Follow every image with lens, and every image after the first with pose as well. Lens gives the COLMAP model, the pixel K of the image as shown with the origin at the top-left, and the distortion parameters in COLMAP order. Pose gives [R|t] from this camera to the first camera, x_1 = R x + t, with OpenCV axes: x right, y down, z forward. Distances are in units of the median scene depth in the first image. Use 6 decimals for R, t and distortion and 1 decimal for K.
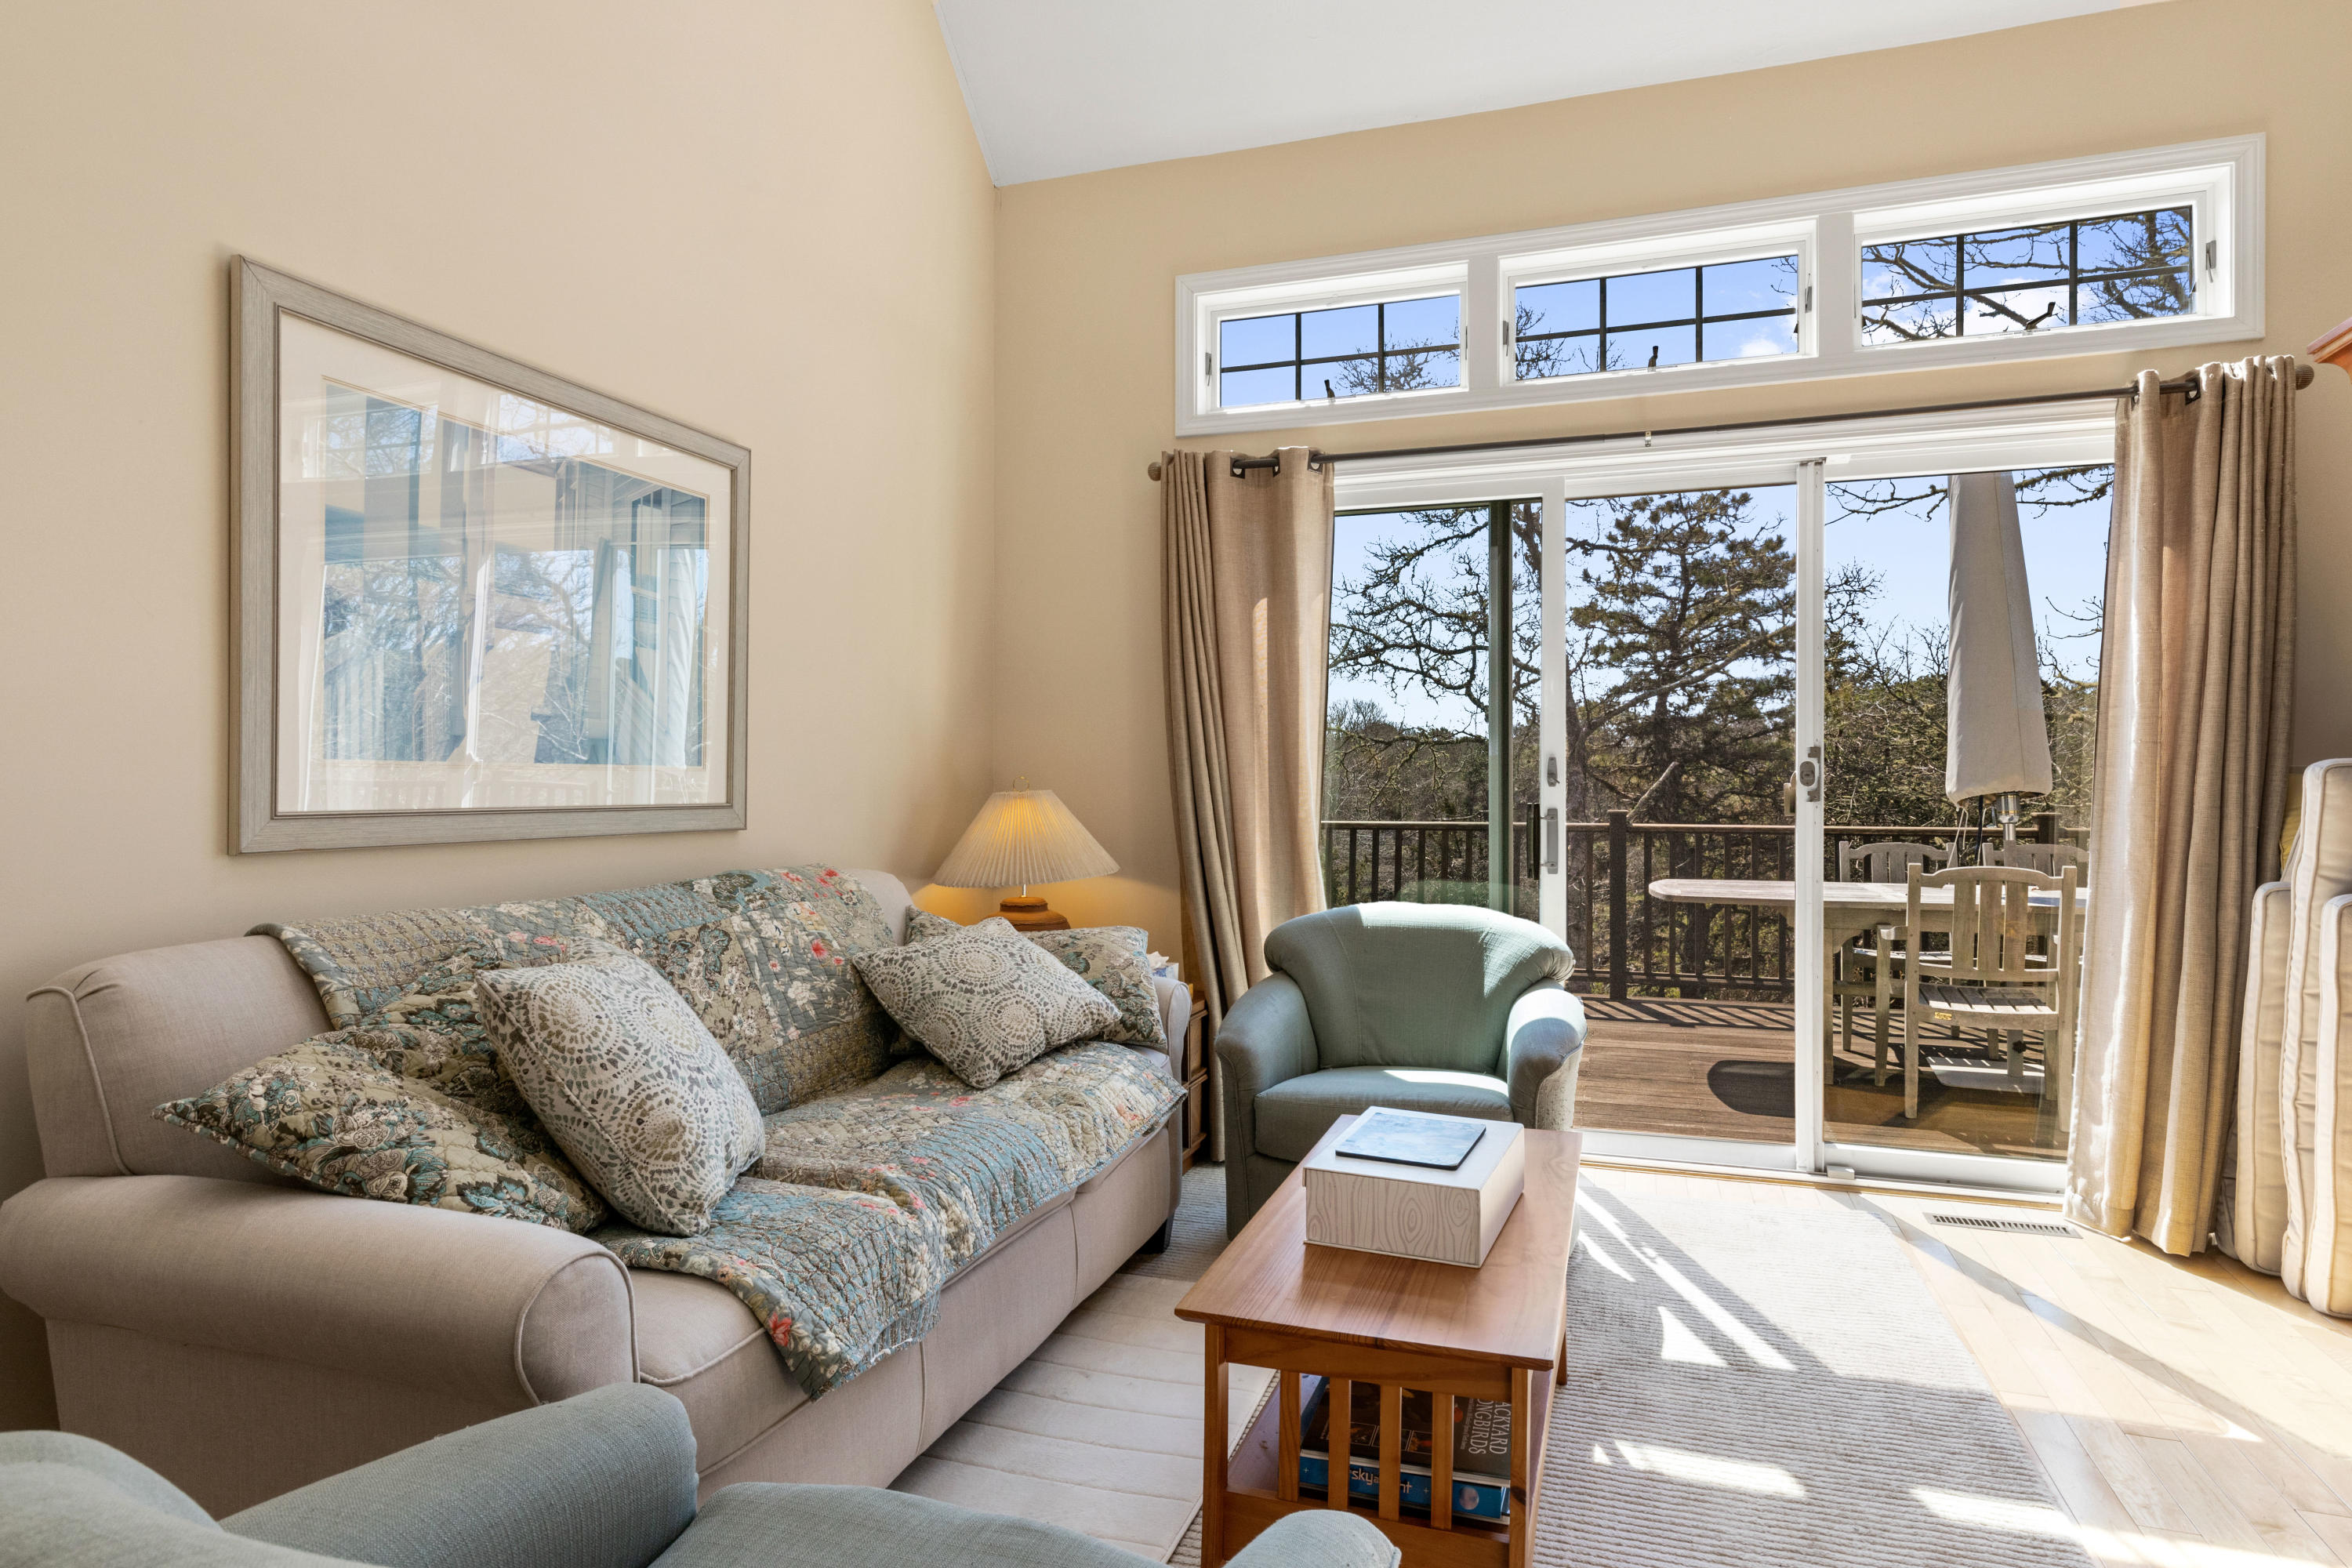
lens RADIAL K [[1306.3, 0, 1177.7], [0, 1306.3, 779.0], [0, 0, 1]] dist [-0.003216, -0.000070]
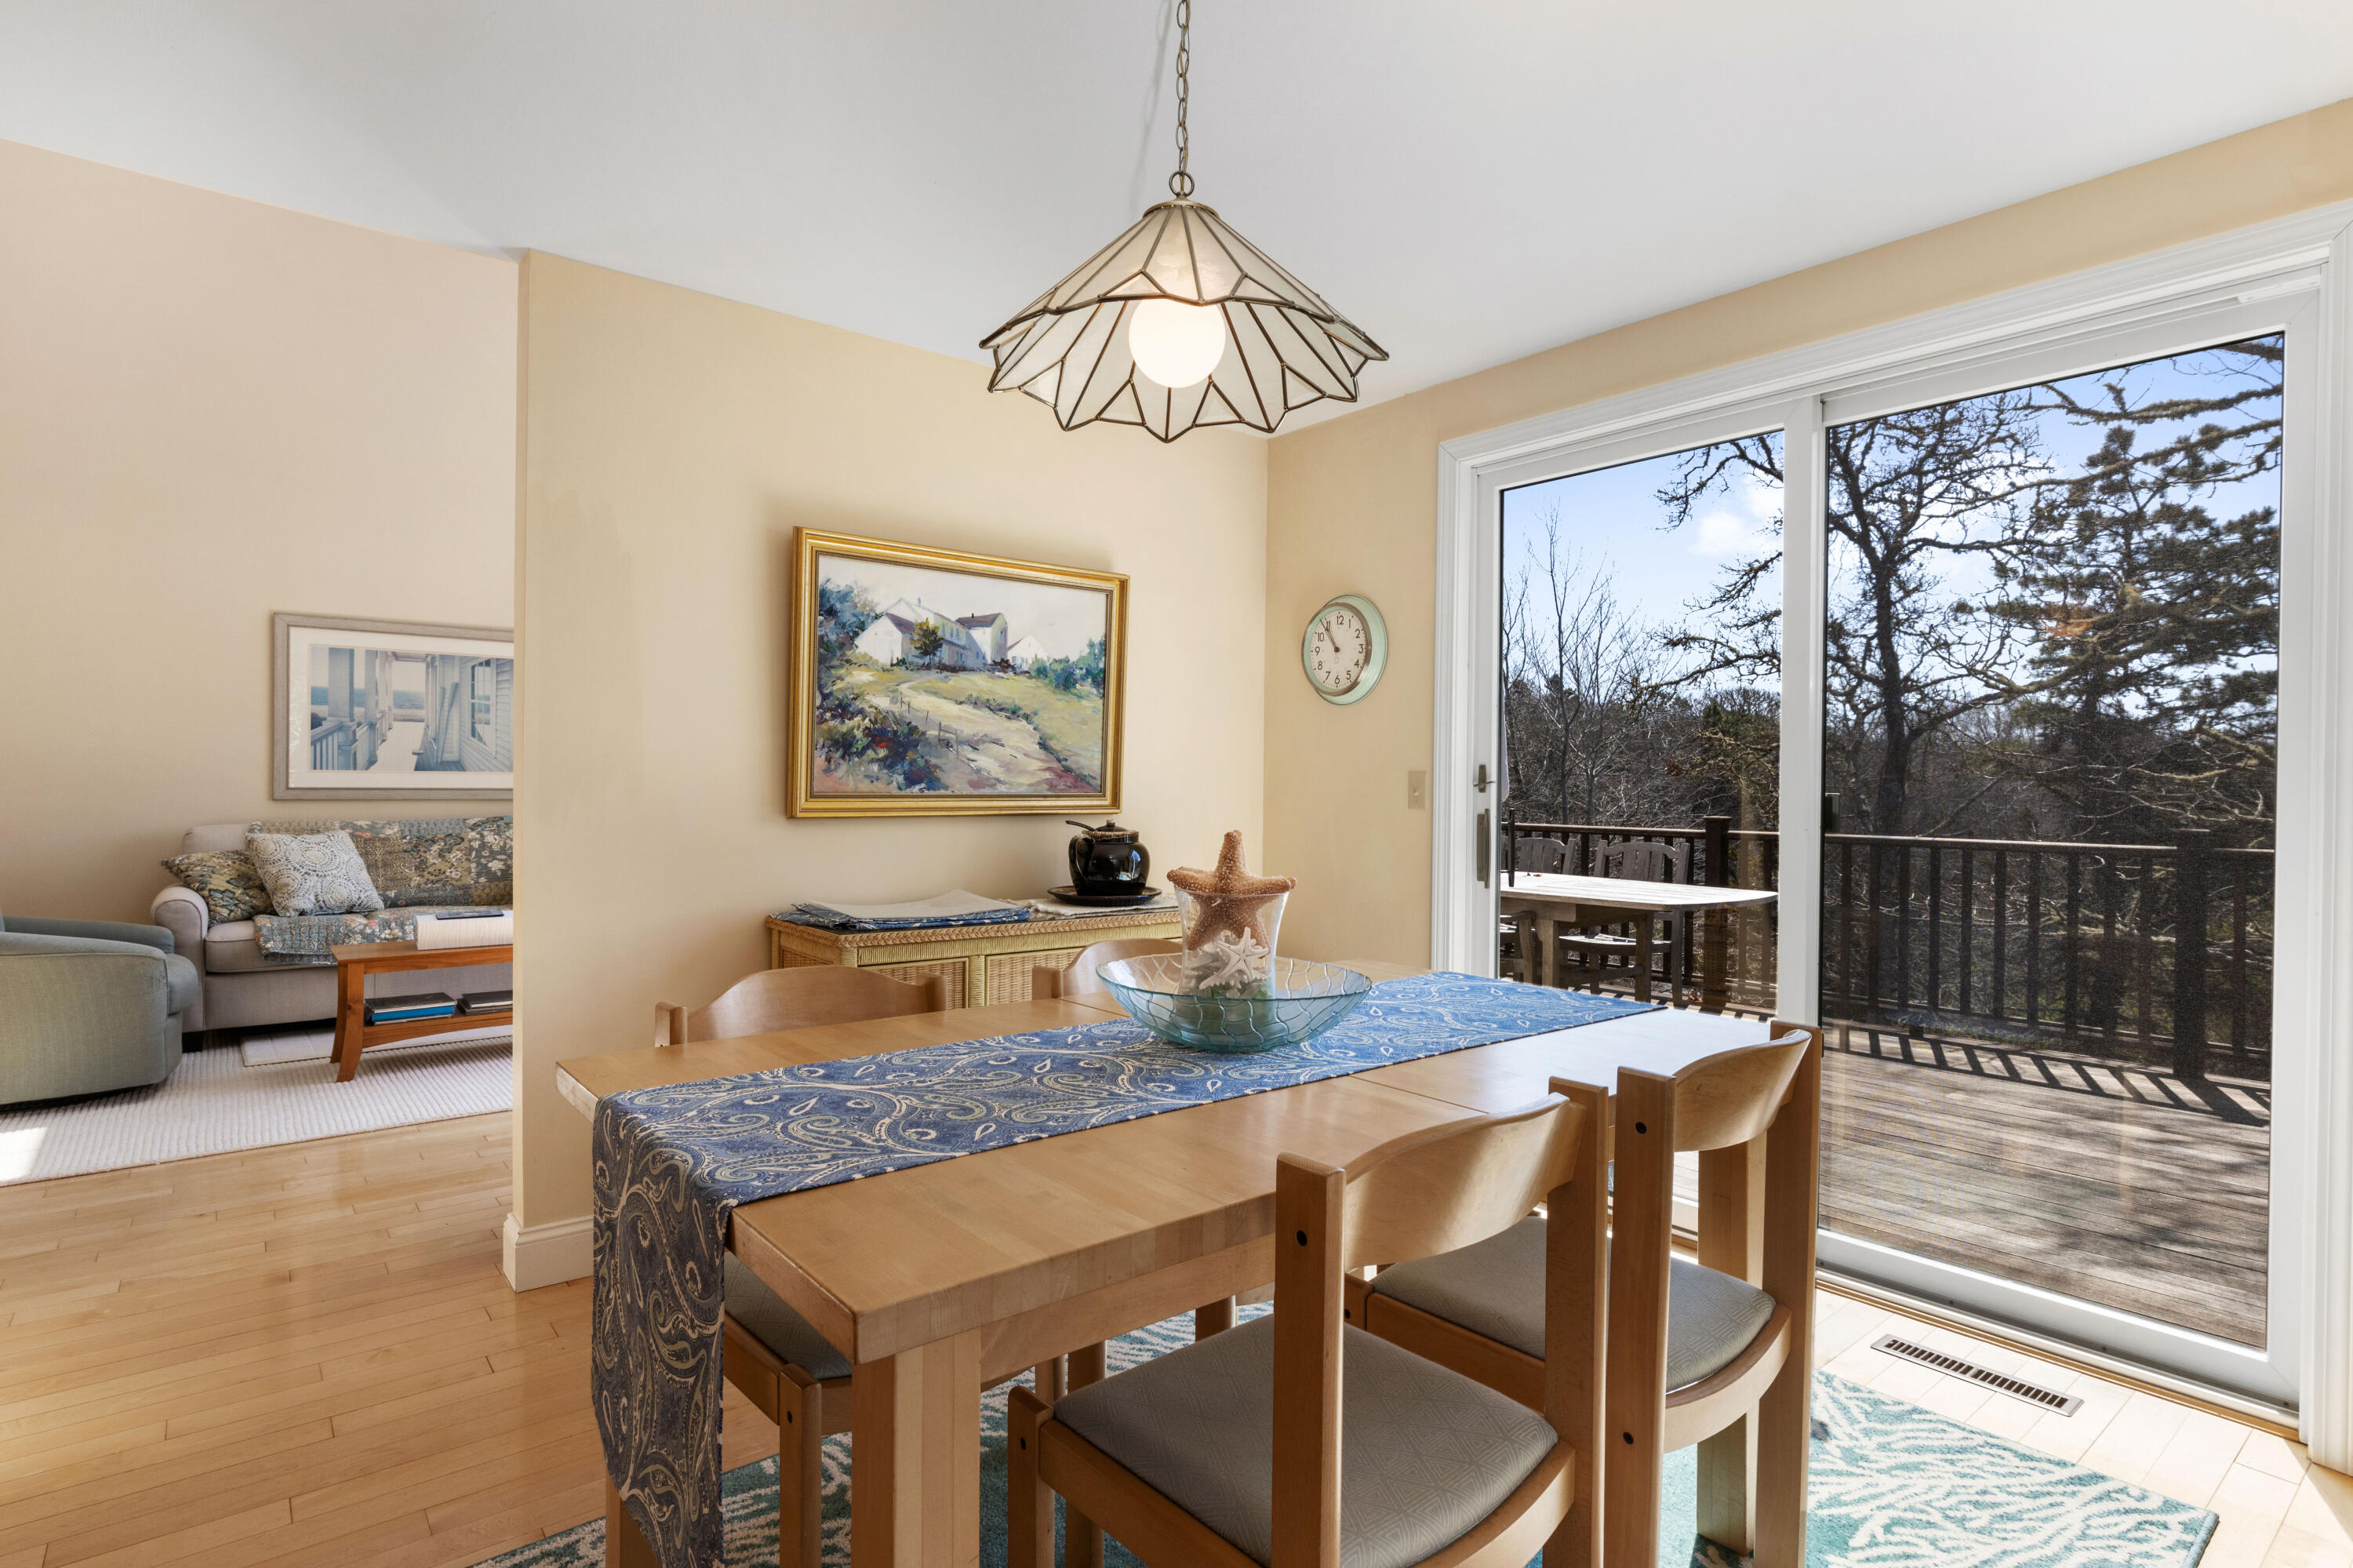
lens RADIAL K [[1192.8, 0, 1176.5], [0, 1192.8, 784.0], [0, 0, 1]] dist [0.000854, 0.002146]
pose [[0.849646, 0.010884, -0.527241, 2.033448], [-0.009546, 0.999941, 0.005259, -0.013103], [0.527267, 0.000565, 0.849699, -0.237518]]
